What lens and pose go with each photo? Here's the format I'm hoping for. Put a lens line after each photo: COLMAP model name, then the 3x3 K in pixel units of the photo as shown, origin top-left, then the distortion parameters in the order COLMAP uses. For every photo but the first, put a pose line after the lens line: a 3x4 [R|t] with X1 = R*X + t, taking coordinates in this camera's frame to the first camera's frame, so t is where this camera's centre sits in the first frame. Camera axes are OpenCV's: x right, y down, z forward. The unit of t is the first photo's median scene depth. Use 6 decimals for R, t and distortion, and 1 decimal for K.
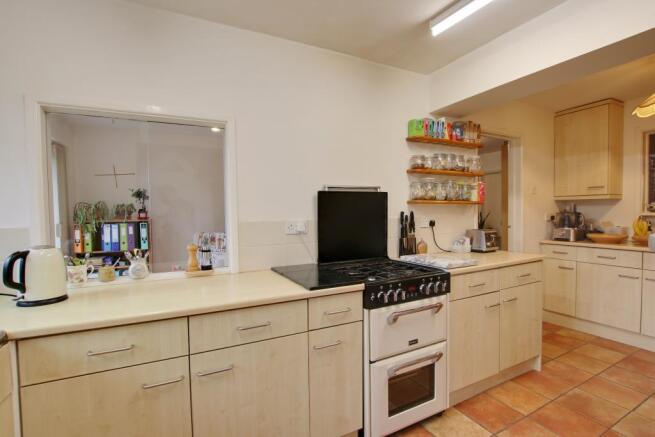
lens RADIAL K [[305.7, 0, 327.5], [0, 305.7, 218.5], [0, 0, 1]] dist [0.000028, 0.000005]
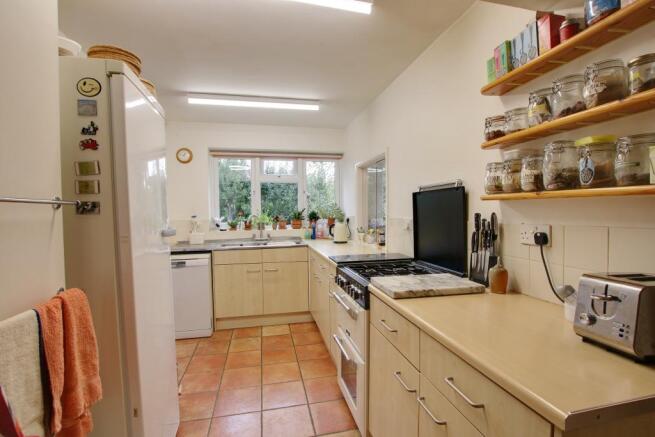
lens RADIAL K [[305.7, 0, 327.5], [0, 305.7, 218.5], [0, 0, 1]] dist [0.000028, 0.000005]
pose [[-0.264214, 0.045701, -0.963381, 0.956504], [0.000082, 0.998878, 0.047363, -0.041685], [0.964464, 0.012435, -0.263921, 0.853524]]
